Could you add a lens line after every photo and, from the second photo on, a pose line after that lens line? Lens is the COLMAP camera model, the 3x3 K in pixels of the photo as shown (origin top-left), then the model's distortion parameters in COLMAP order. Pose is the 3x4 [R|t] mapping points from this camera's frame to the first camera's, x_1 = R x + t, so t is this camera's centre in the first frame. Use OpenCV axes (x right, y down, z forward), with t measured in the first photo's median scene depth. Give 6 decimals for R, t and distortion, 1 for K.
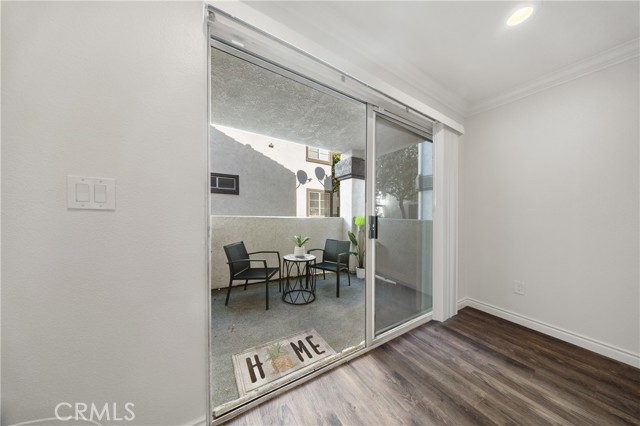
lens RADIAL K [[182.5, 0, 320.0], [0, 182.5, 213.0], [0, 0, 1]] dist [-0.000006, -0.000006]
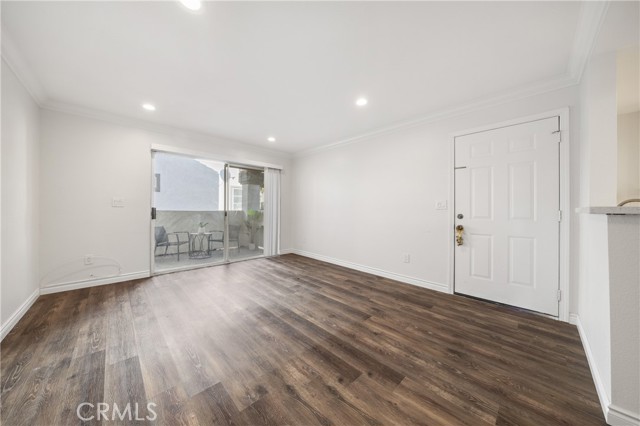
lens RADIAL K [[209.4, 0, 316.6], [0, 209.4, 208.8], [0, 0, 1]] dist [0.001231, 0.000005]
pose [[0.974829, 0.007219, 0.222835, 0.221767], [-0.008425, 0.999955, 0.004461, -0.002062], [-0.222793, -0.006226, 0.974846, -0.502226]]
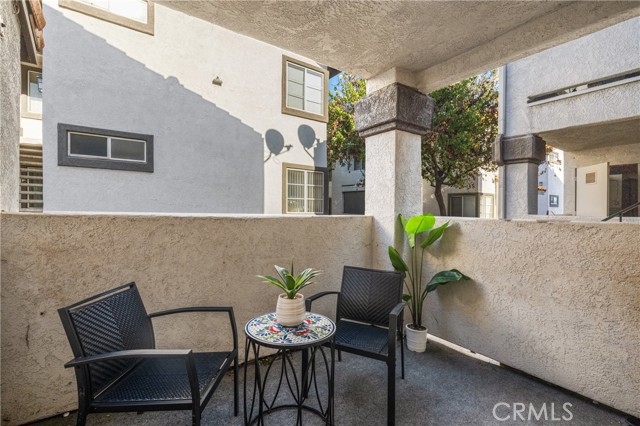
lens RADIAL K [[294.4, 0, 319.6], [0, 294.4, 201.2], [0, 0, 1]] dist [-0.001730, -0.000109]
pose [[0.997523, -0.000988, 0.070327, -0.043233], [0.002487, 0.999772, -0.021227, 0.001724], [-0.070290, 0.021350, 0.997298, 0.183158]]
